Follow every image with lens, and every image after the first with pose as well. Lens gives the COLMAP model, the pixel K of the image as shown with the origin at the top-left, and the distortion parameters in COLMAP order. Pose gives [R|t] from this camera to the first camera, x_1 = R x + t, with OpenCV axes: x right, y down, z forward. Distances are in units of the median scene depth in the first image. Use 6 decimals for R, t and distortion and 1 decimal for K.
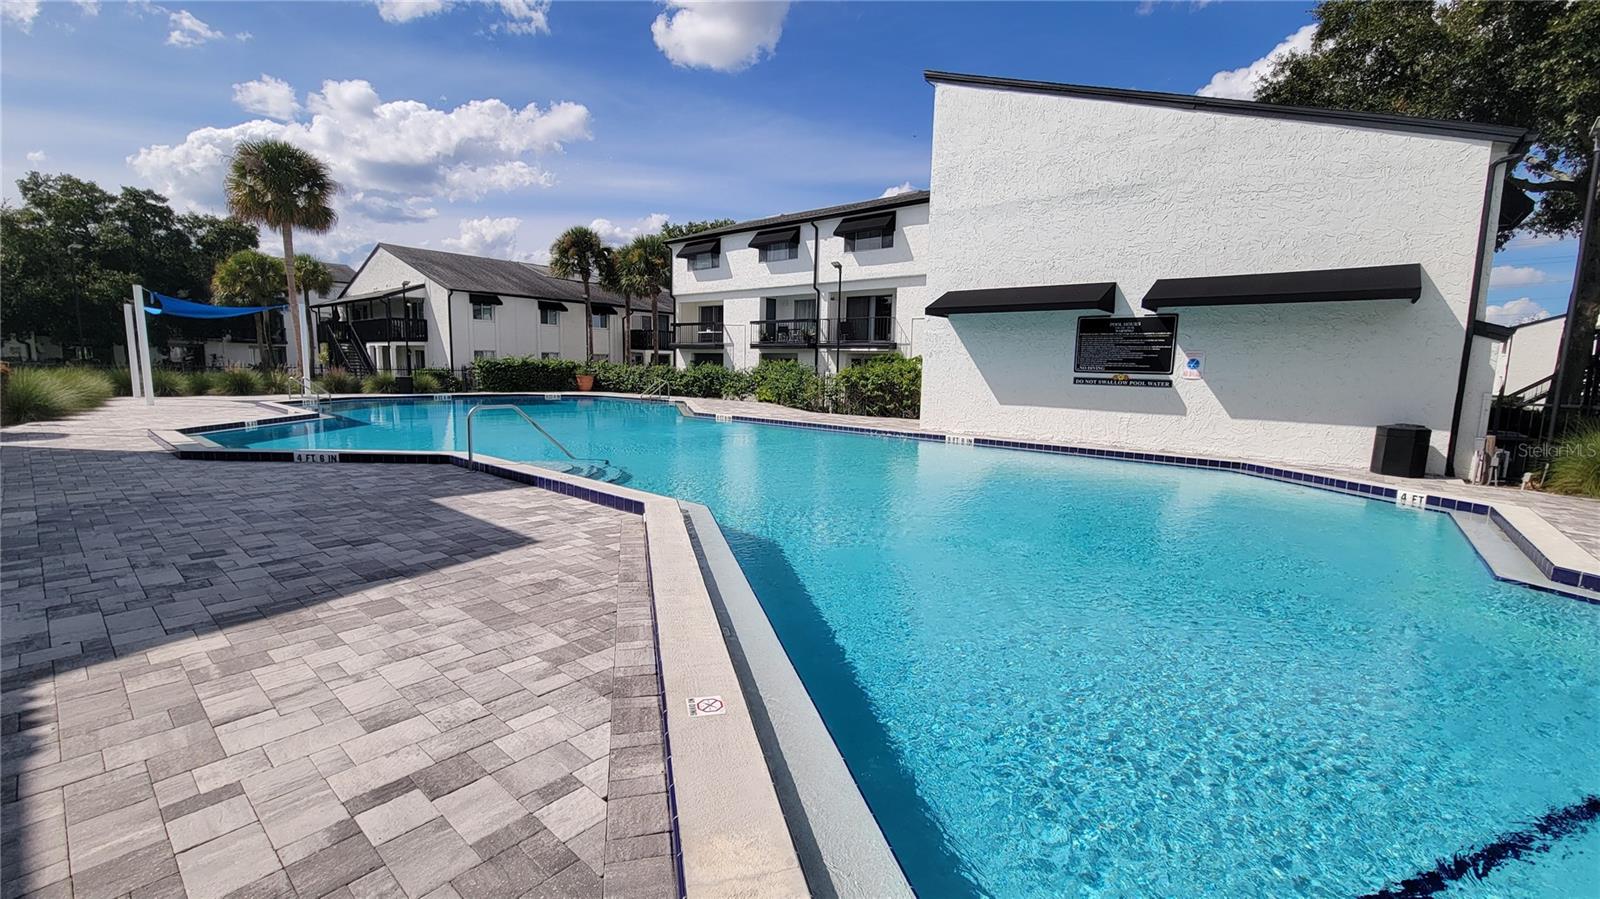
lens RADIAL K [[651.5, 0, 789.3], [0, 651.5, 449.7], [0, 0, 1]] dist [-0.001049, -0.000130]
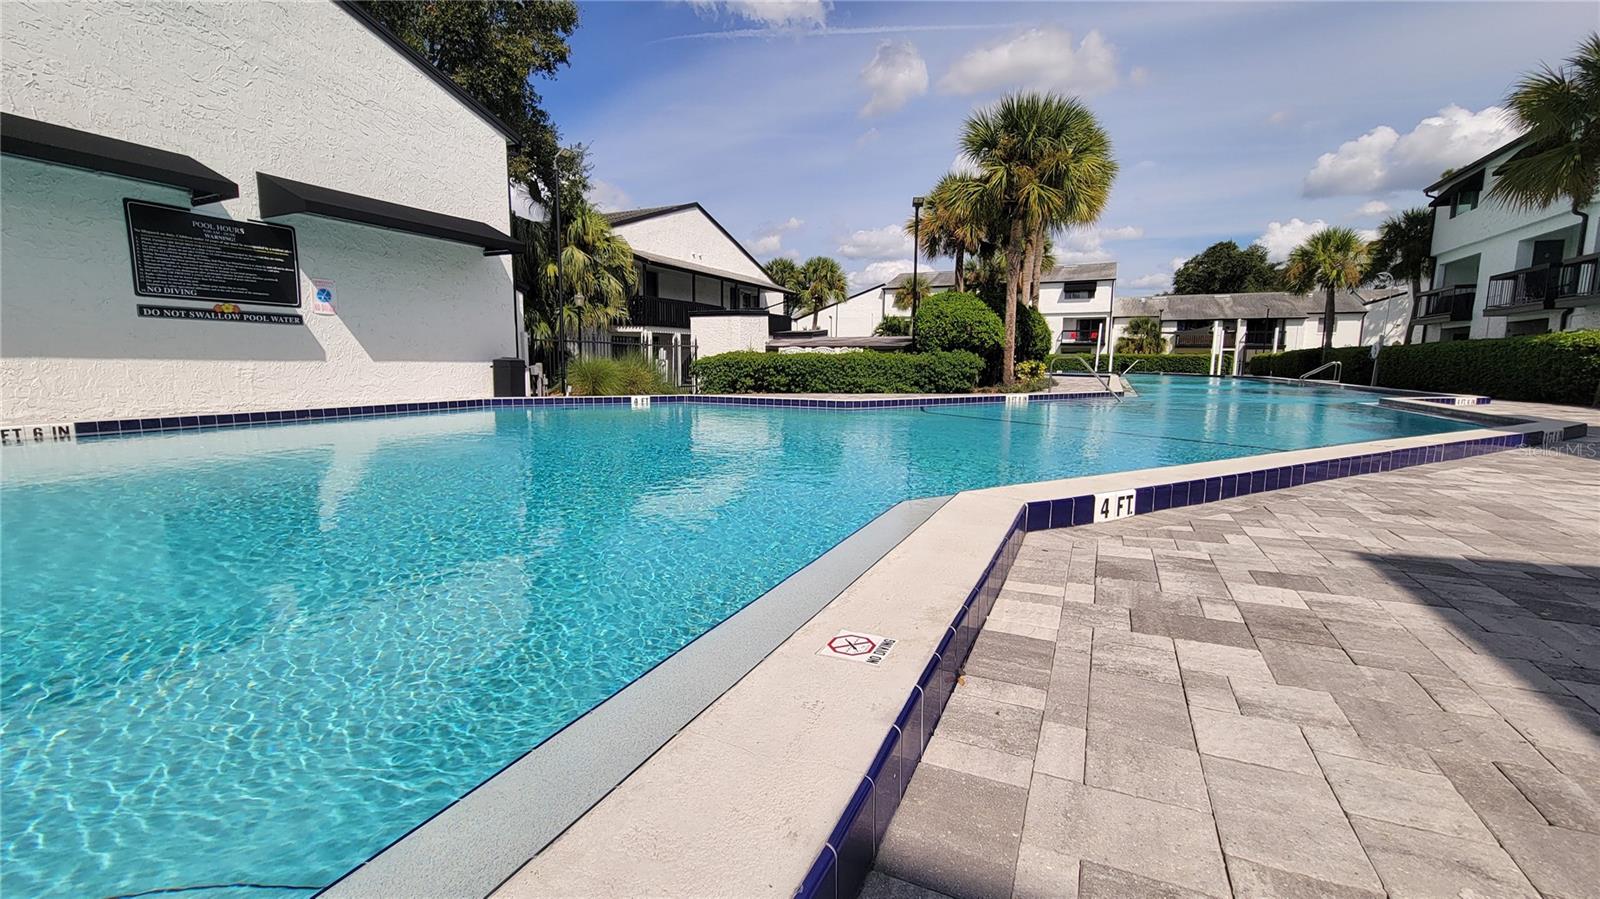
lens RADIAL K [[651.5, 0, 789.3], [0, 651.5, 449.7], [0, 0, 1]] dist [-0.001049, -0.000130]
pose [[-0.253981, -0.152669, 0.955084, -0.200347], [0.111160, 0.976313, 0.185623, -0.019463], [-0.960800, 0.153312, -0.230994, 0.414189]]
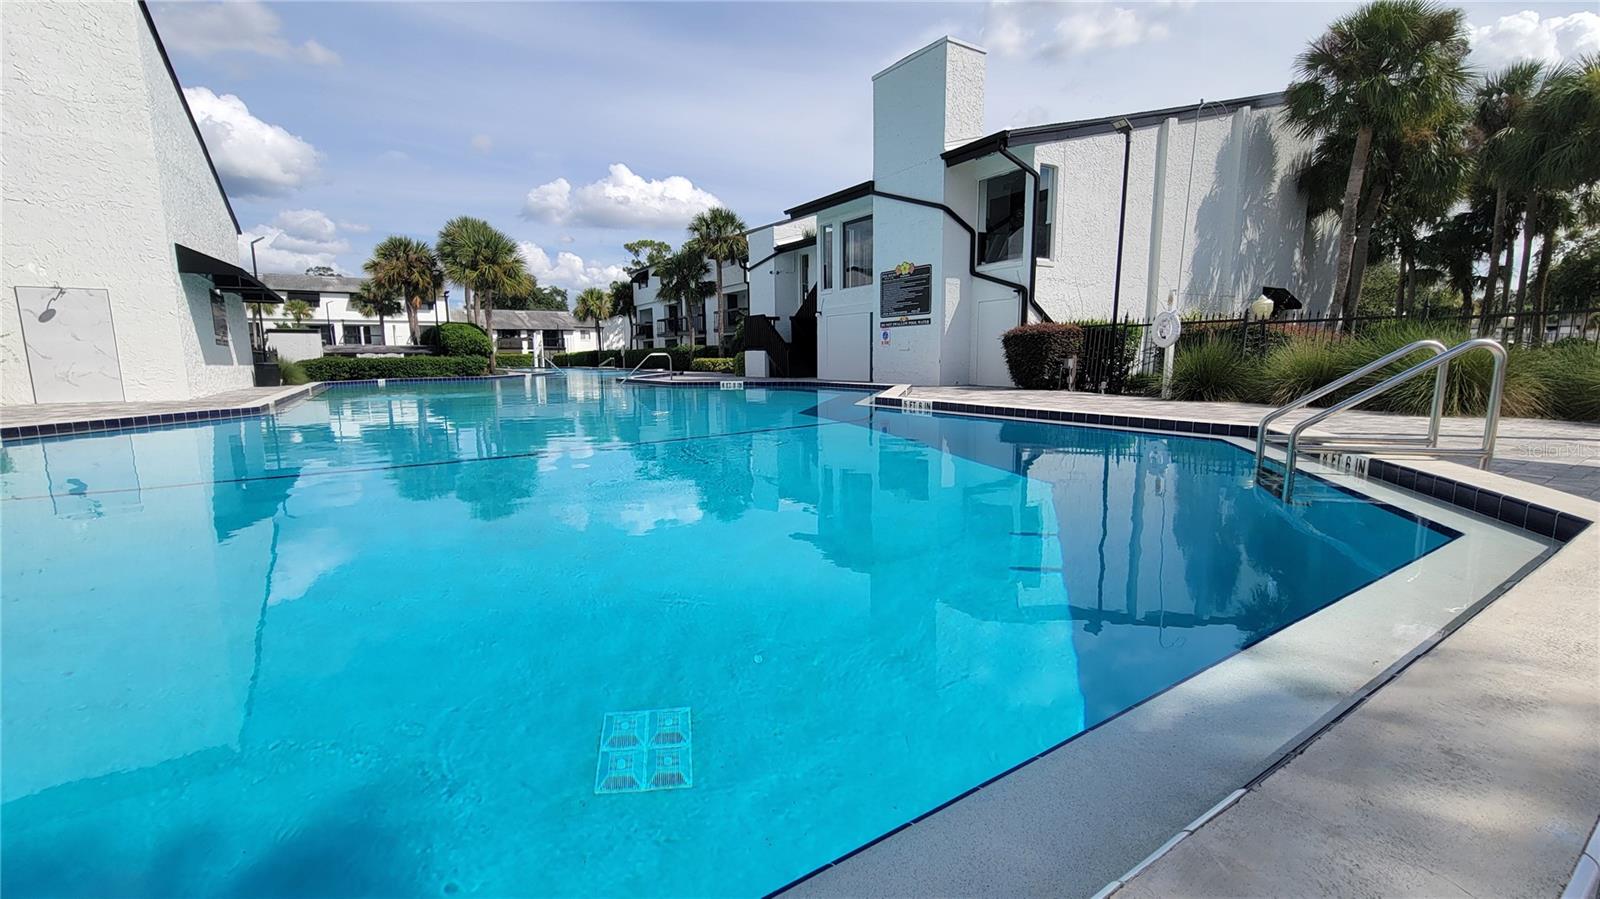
lens RADIAL K [[651.5, 0, 789.3], [0, 651.5, 449.7], [0, 0, 1]] dist [-0.001049, -0.000130]
pose [[-0.956076, -0.050004, 0.288823, -0.655471], [0.029800, 0.963655, 0.265481, -0.140179], [-0.291601, 0.262427, -0.919837, 1.288090]]
